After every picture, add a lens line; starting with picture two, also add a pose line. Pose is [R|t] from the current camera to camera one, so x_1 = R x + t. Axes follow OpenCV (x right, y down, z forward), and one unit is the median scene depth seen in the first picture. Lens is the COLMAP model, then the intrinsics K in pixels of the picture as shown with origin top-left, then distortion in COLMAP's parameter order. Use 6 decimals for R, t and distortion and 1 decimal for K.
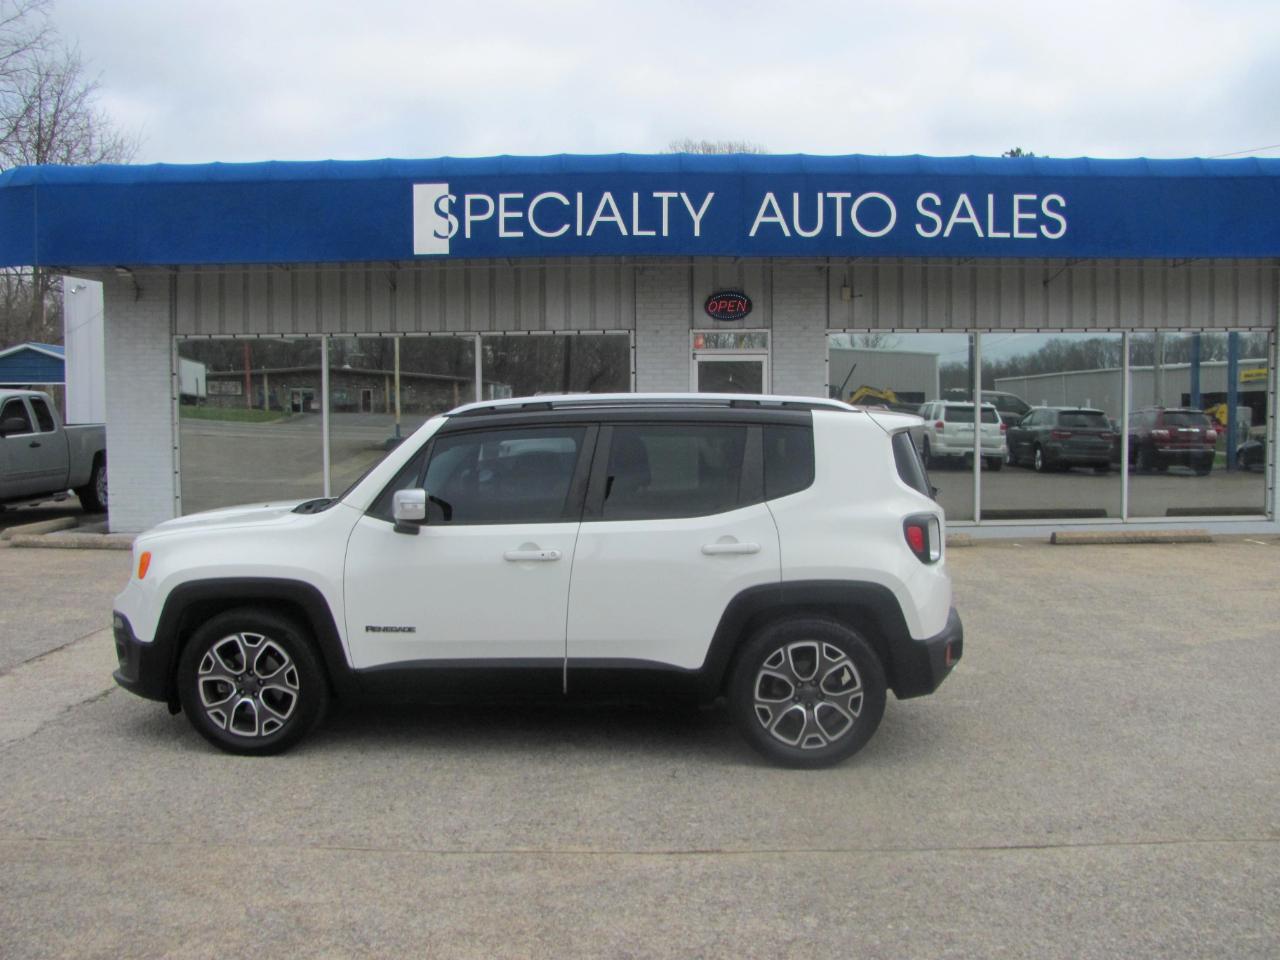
lens RADIAL K [[1352.4, 0, 644.4], [0, 1352.4, 470.4], [0, 0, 1]] dist [-0.125306, 0.000000]
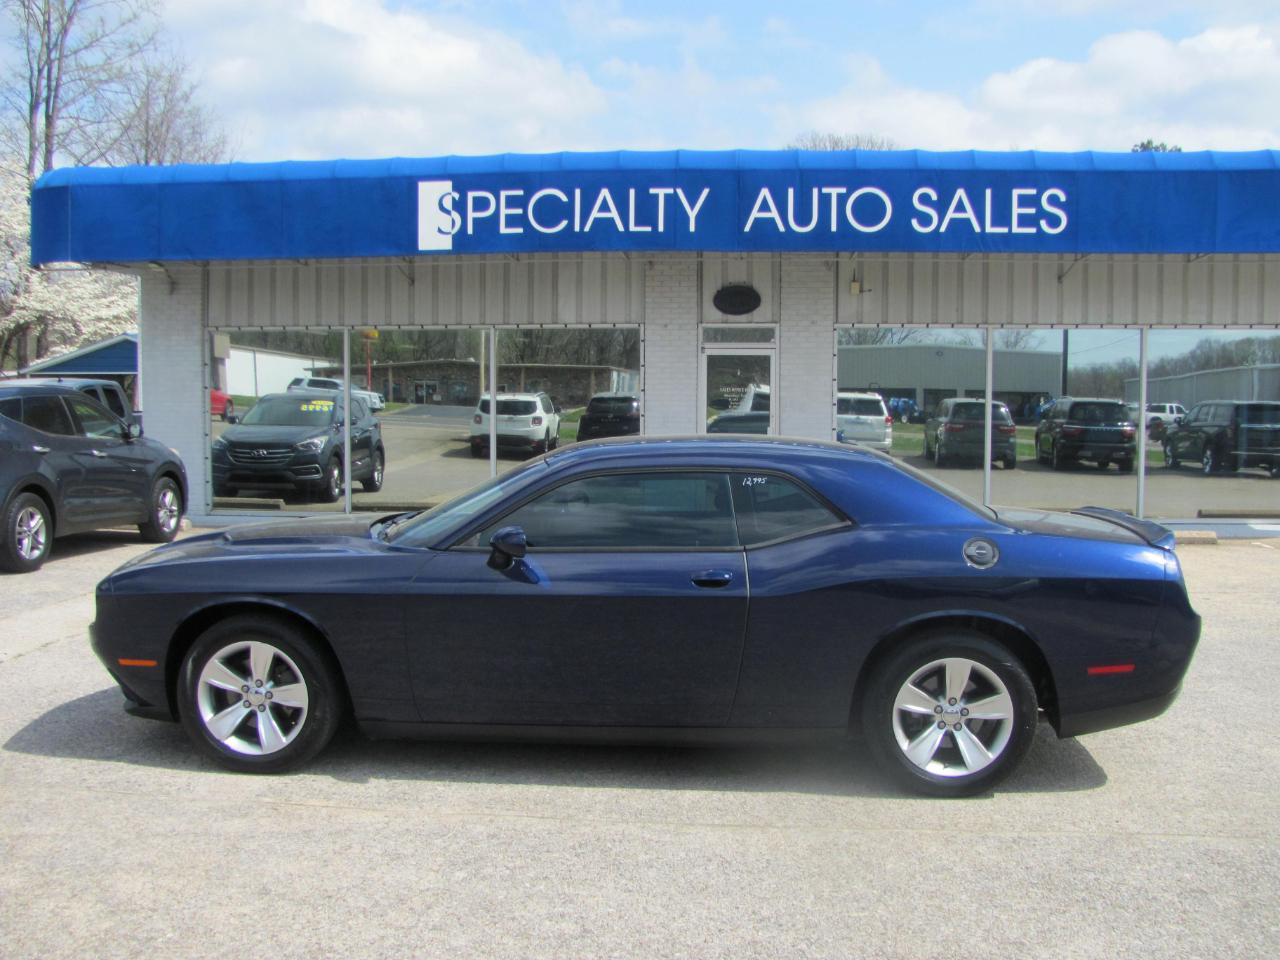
lens RADIAL K [[1352.4, 0, 640.2], [0, 1352.4, 486.2], [0, 0, 1]] dist [-0.125306, 0.000000]
pose [[0.994419, 0.016941, -0.104133, 0.109035], [-0.015267, 0.999741, 0.016852, 0.001152], [0.104391, -0.015168, 0.994421, -0.014902]]
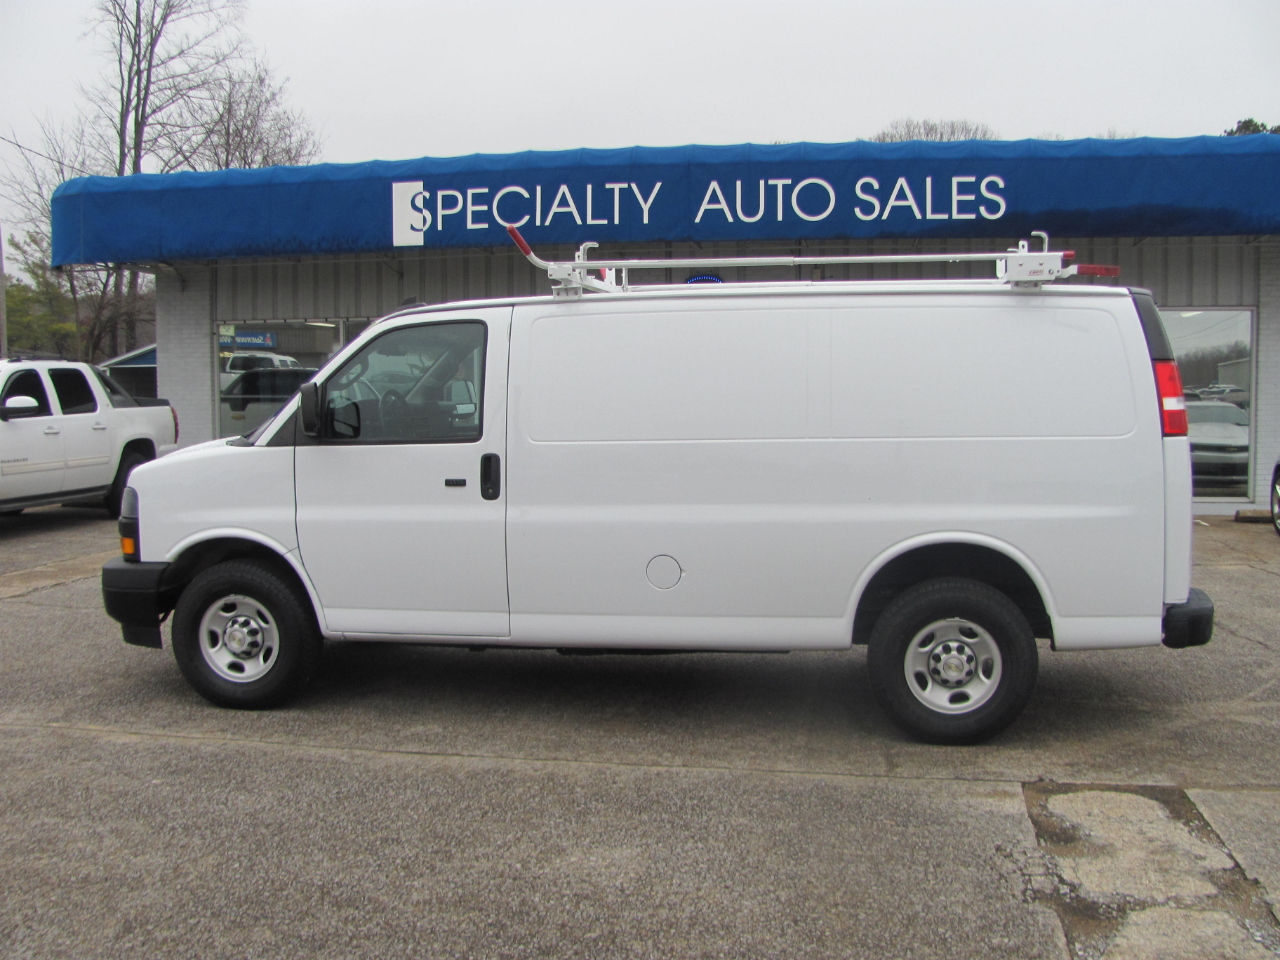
lens RADIAL K [[1352.4, 0, 637.4], [0, 1352.4, 432.4], [0, 0, 1]] dist [-0.125306, 0.000000]
pose [[0.981948, 0.009141, -0.188931, 0.235753], [-0.011651, 0.999858, -0.012181, 0.003777], [0.188792, 0.014163, 0.981915, -0.045864]]
